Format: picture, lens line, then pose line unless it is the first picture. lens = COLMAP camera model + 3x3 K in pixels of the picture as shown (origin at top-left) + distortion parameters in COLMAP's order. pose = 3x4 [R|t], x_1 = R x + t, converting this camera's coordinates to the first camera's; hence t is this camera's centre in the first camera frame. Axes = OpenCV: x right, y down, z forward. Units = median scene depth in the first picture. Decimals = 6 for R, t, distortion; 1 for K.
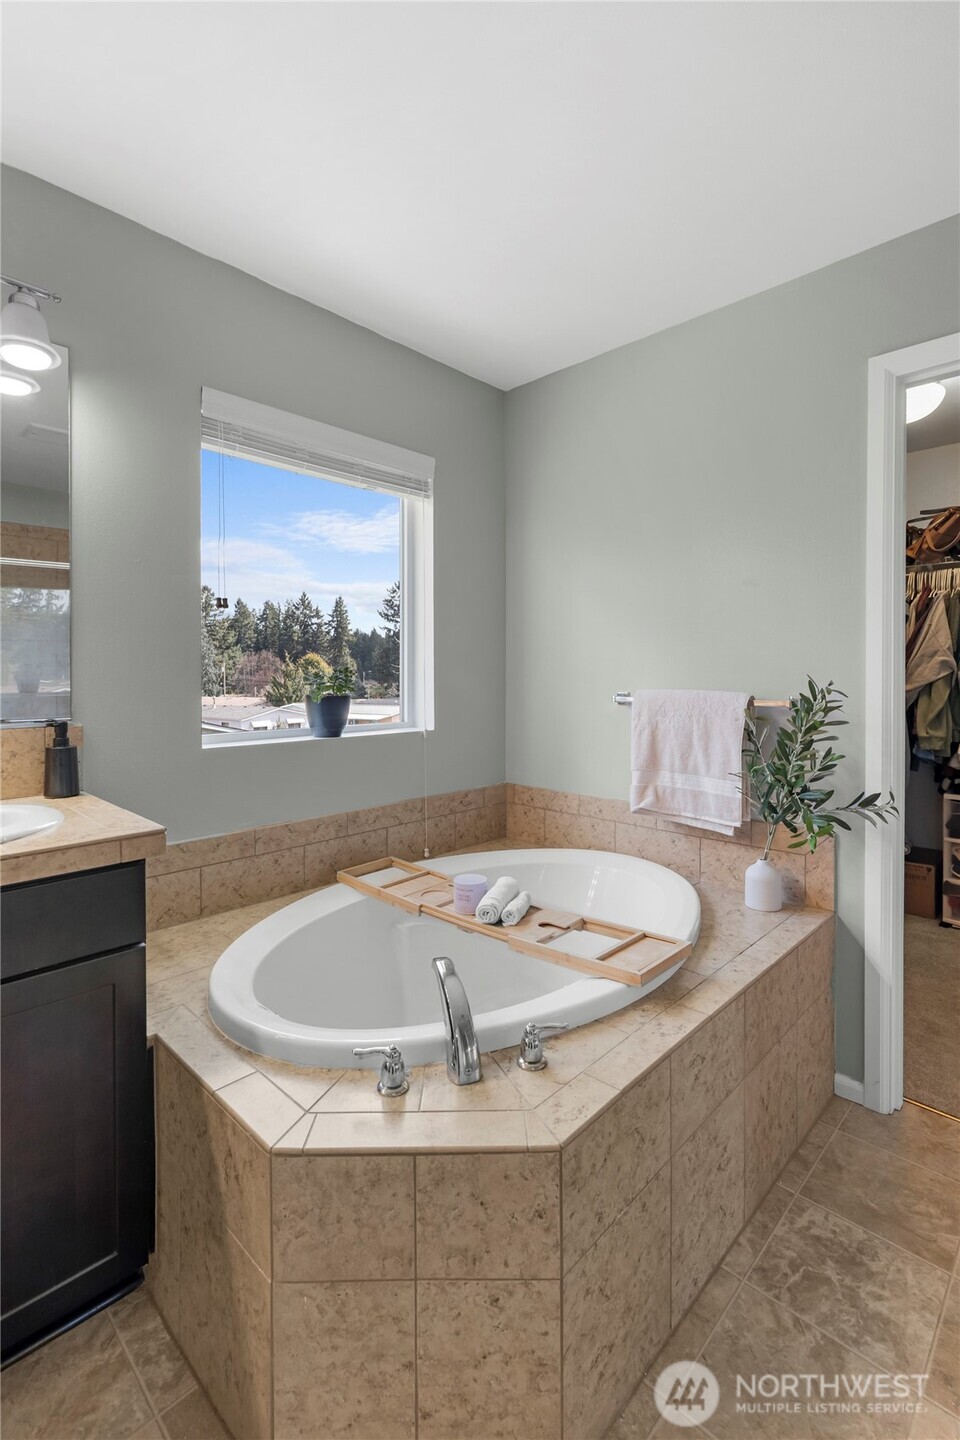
lens RADIAL K [[659.2, 0, 479.2], [0, 659.2, 681.9], [0, 0, 1]] dist [-0.003944, 0.000476]
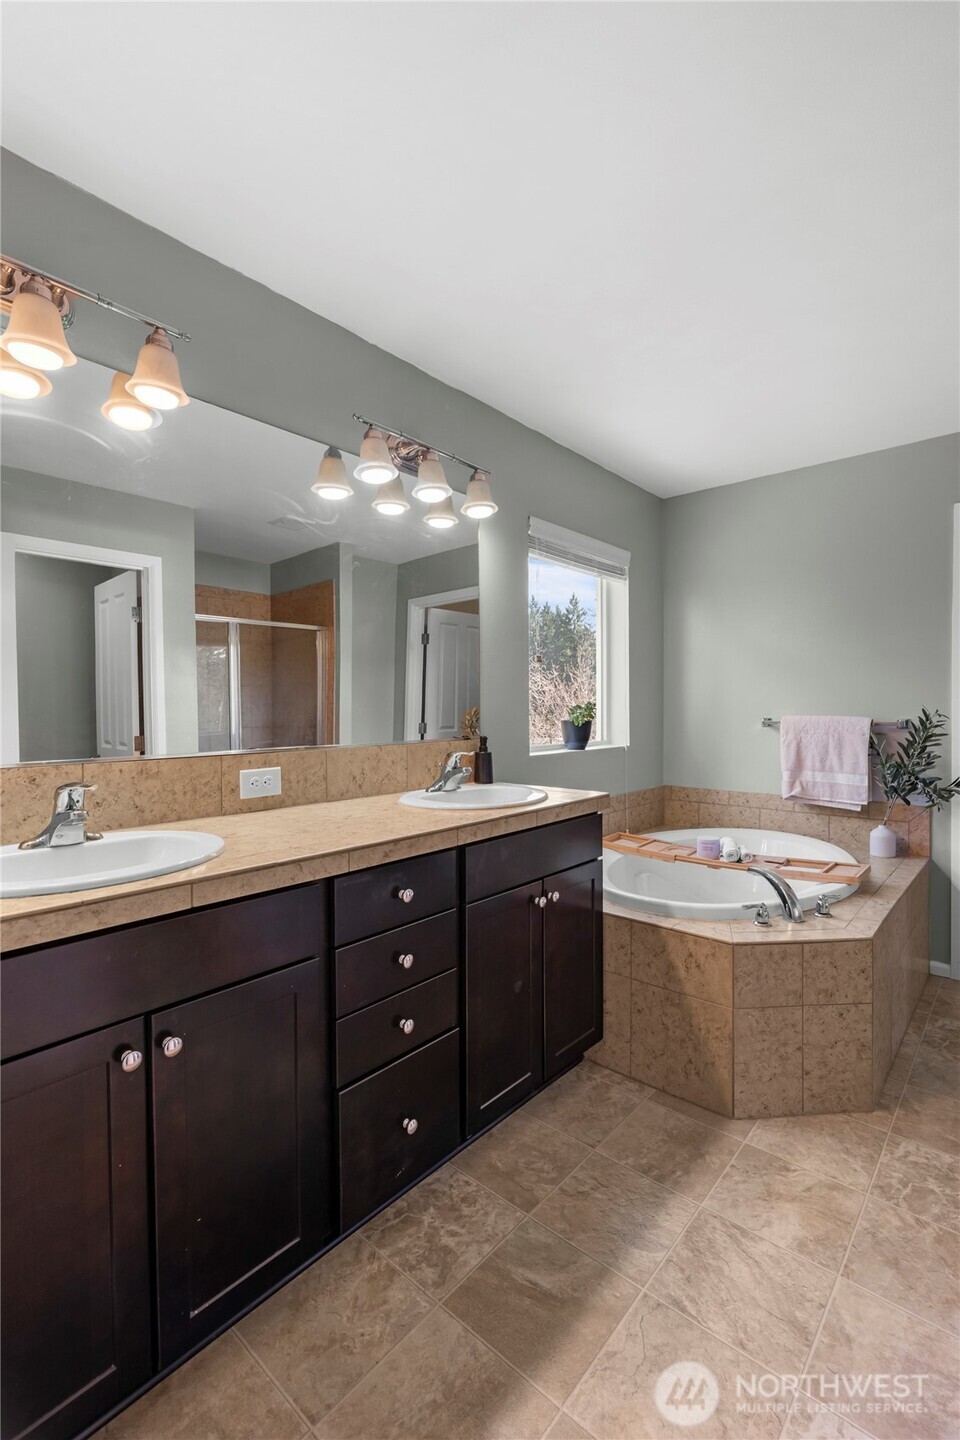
lens RADIAL K [[642.6, 0, 480.0], [0, 642.6, 720.0], [0, 0, 1]] dist [-0.001383, 0.000044]
pose [[0.998667, -0.005172, 0.051347, -0.657683], [0.004713, 0.999948, 0.009061, 0.006063], [-0.051391, -0.008807, 0.998640, -0.505550]]
